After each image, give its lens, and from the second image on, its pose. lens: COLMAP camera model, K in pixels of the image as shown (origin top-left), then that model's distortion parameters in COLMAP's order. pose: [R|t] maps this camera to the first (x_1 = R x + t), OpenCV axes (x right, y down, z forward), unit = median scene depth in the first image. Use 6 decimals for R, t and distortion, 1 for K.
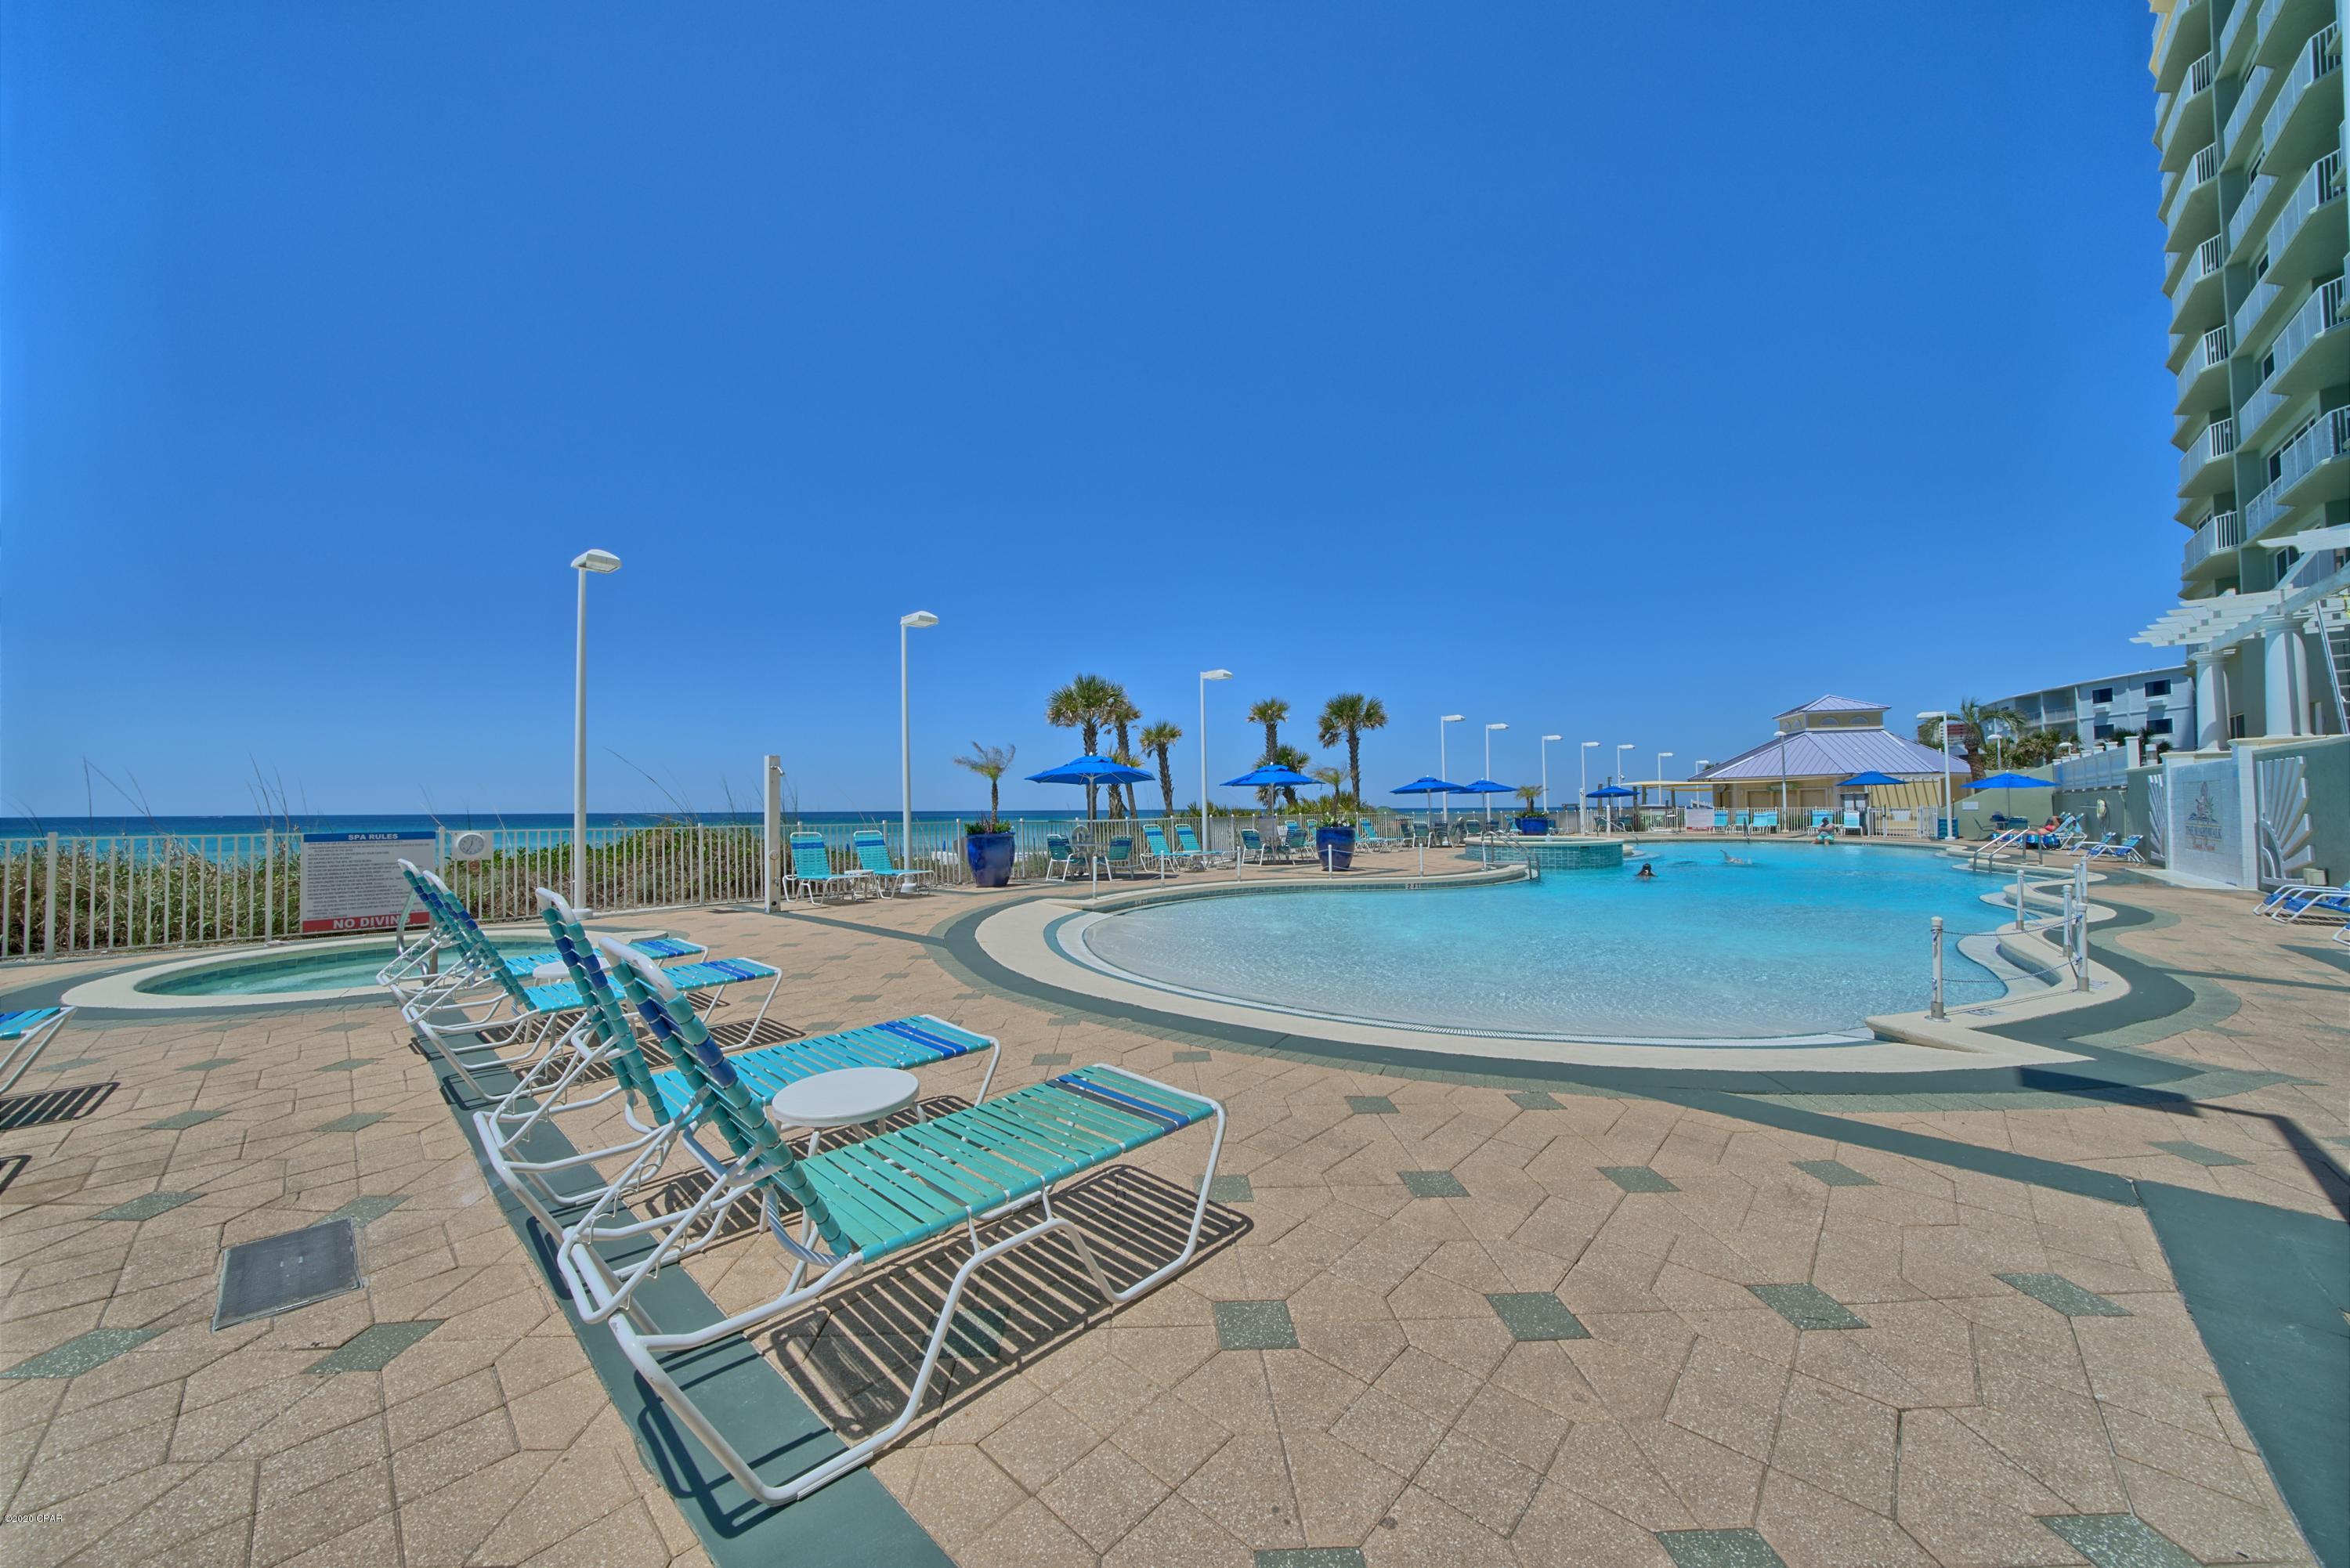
lens RADIAL K [[789.4, 0, 1172.5], [0, 789.4, 791.6], [0, 0, 1]] dist [0.000180, 0.000006]
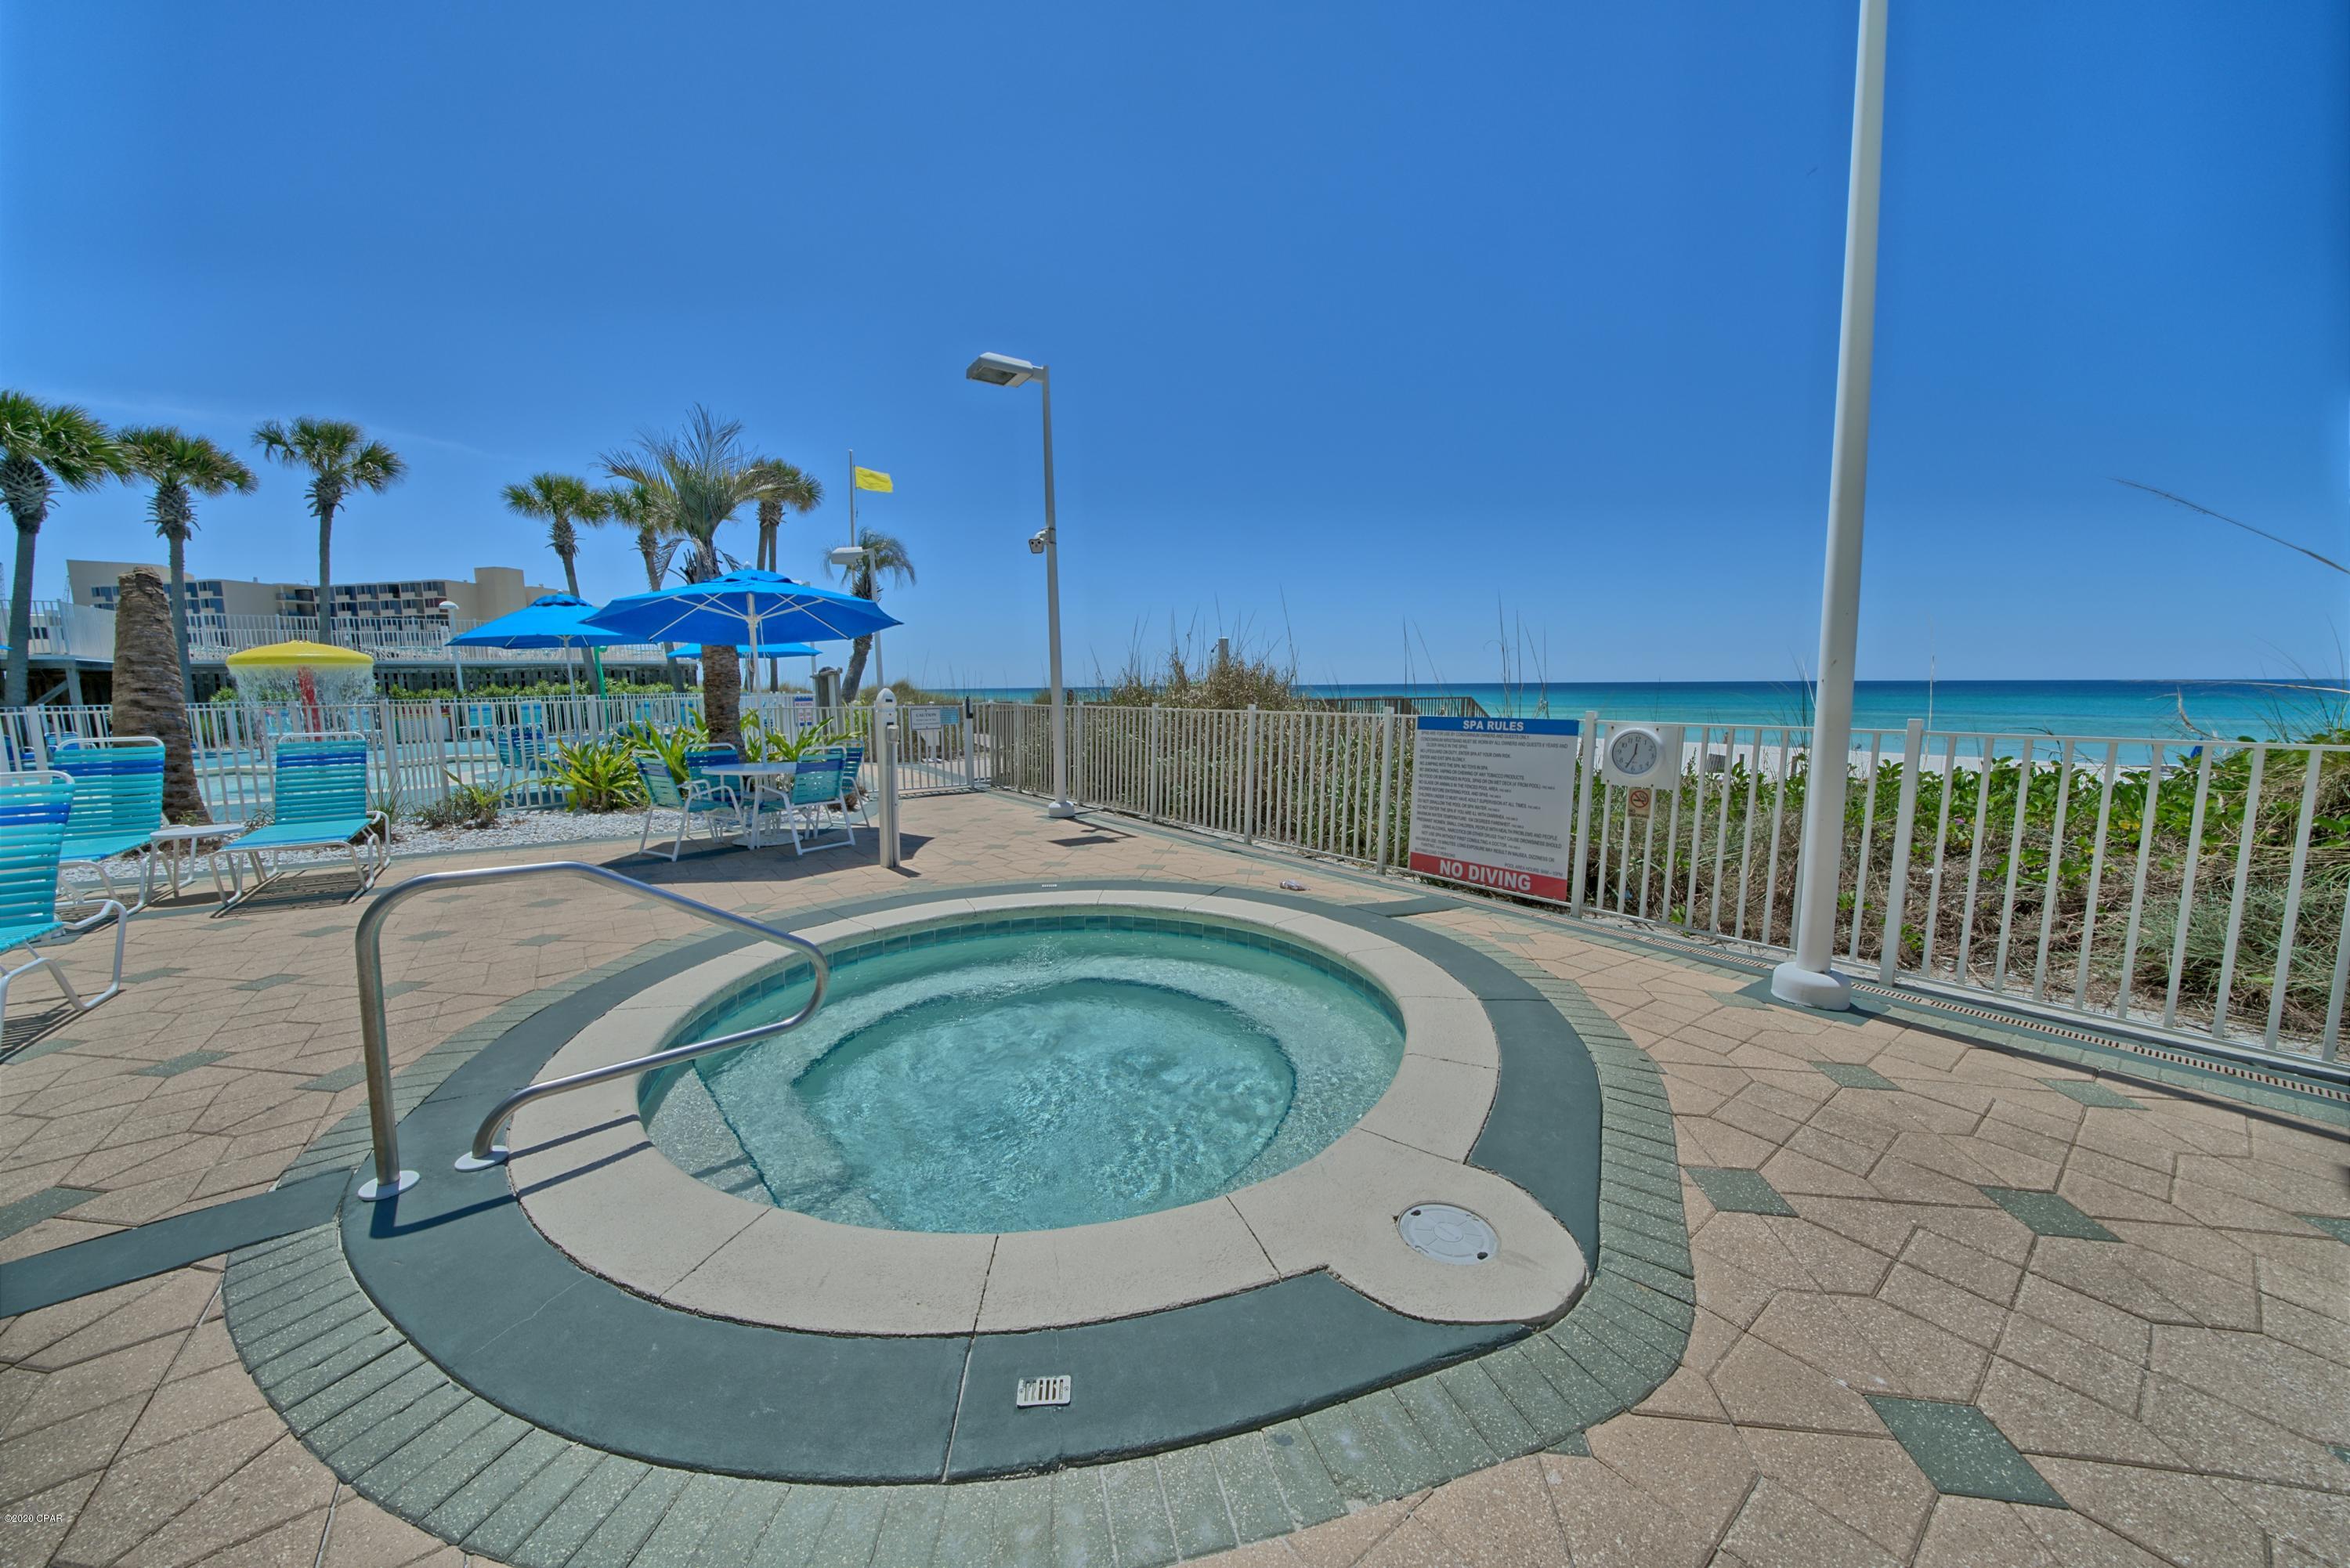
lens RADIAL K [[789.4, 0, 1176.3], [0, 789.4, 779.8], [0, 0, 1]] dist [0.000180, 0.000006]
pose [[-0.162910, 0.107972, -0.980715, -0.417987], [0.019769, 0.994152, 0.106167, 0.031657], [0.986443, -0.002092, -0.164092, 0.851629]]
